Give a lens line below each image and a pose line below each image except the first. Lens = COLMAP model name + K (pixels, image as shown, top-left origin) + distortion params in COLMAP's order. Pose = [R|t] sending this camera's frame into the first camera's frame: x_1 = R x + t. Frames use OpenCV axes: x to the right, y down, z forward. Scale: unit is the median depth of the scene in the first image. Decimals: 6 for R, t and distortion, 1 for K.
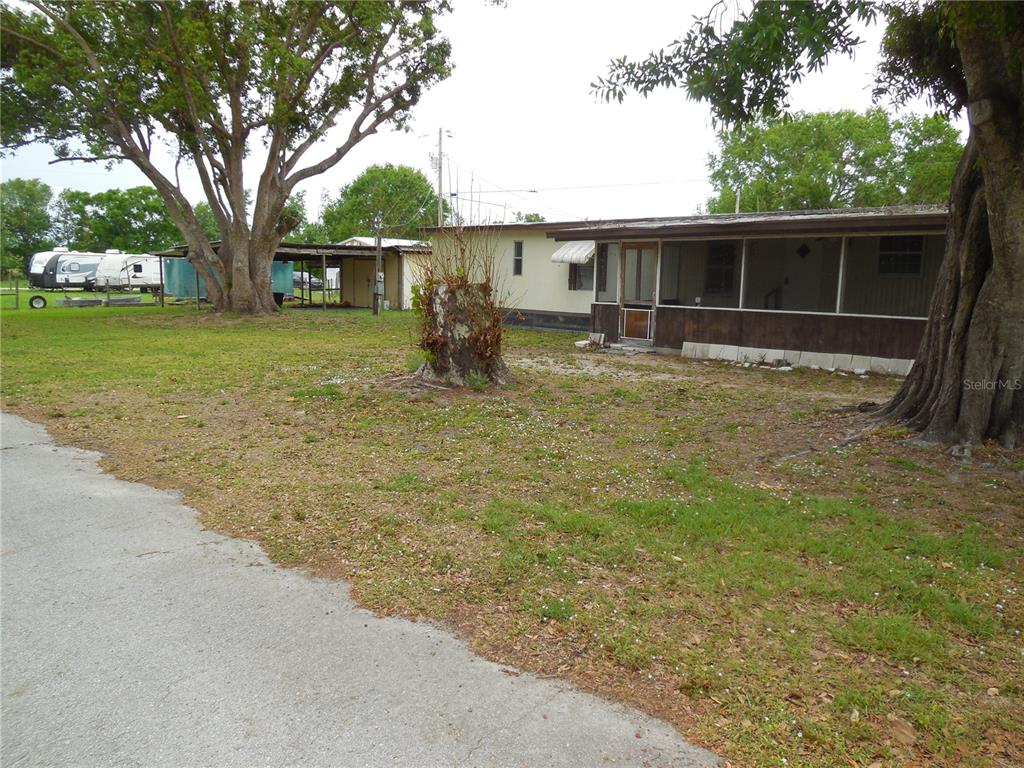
lens RADIAL K [[777.1, 0, 510.8], [0, 777.1, 387.7], [0, 0, 1]] dist [-0.005663, 0.007769]
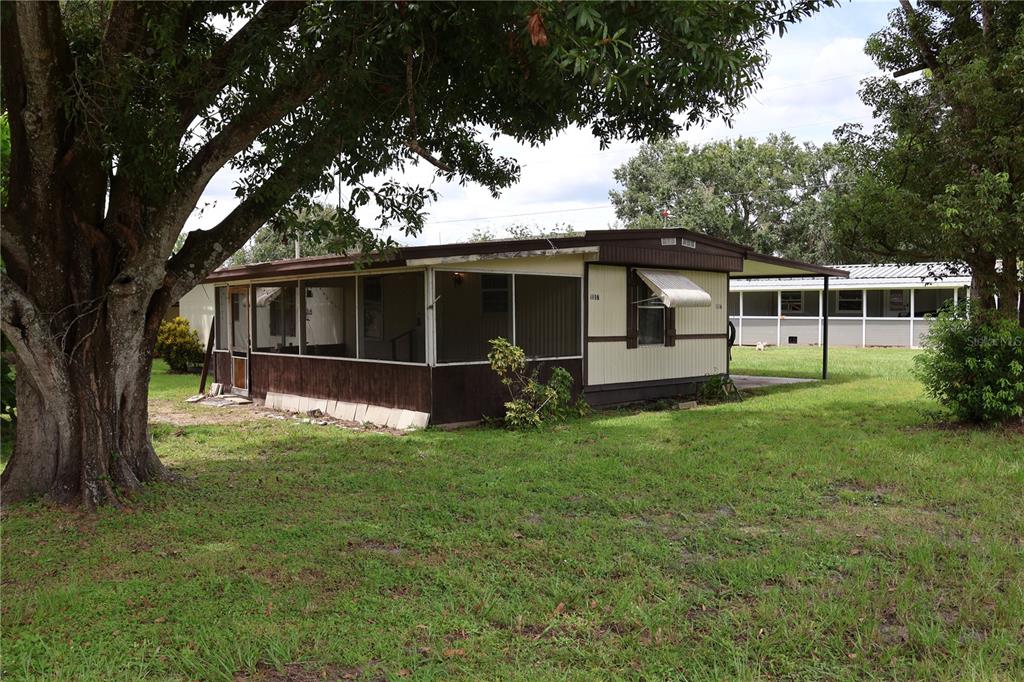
lens RADIAL K [[857.9, 0, 510.5], [0, 857.9, 349.2], [0, 0, 1]] dist [-0.152453, 0.118437]
pose [[0.999716, -0.021895, -0.009392, 1.035812], [0.020811, 0.994453, -0.103103, -0.000110], [0.011597, 0.102878, 0.994626, 0.007877]]
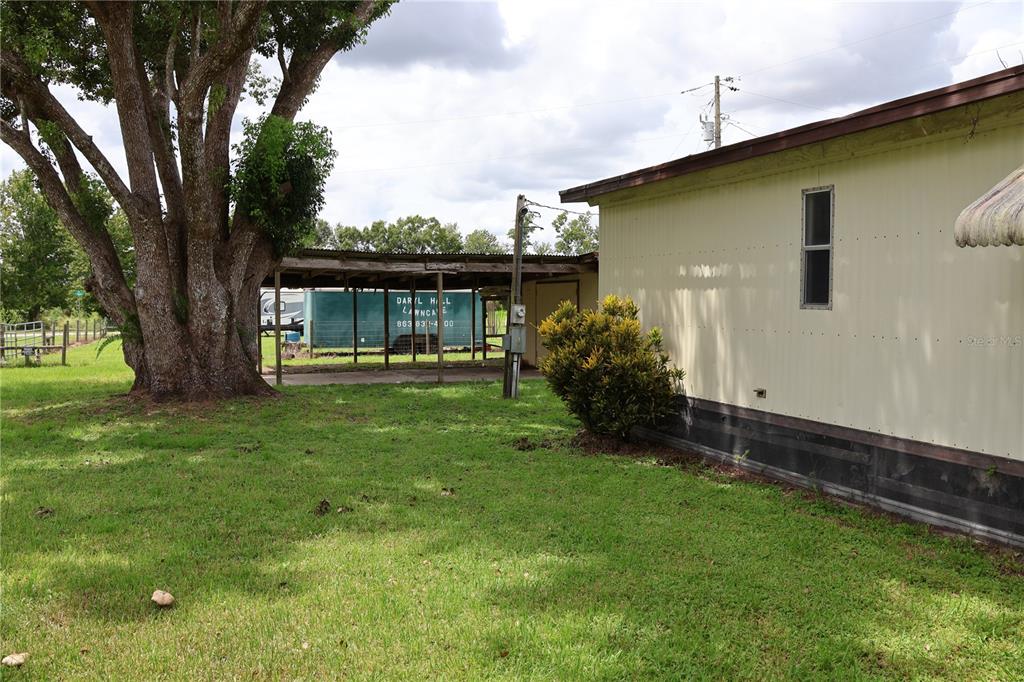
lens RADIAL K [[857.9, 0, 515.7], [0, 857.9, 333.2], [0, 0, 1]] dist [-0.152453, 0.118437]
pose [[0.926976, -0.004077, -0.375098, 0.068132], [-0.039700, 0.993259, -0.108904, -0.288815], [0.373013, 0.115843, 0.920566, 2.012271]]
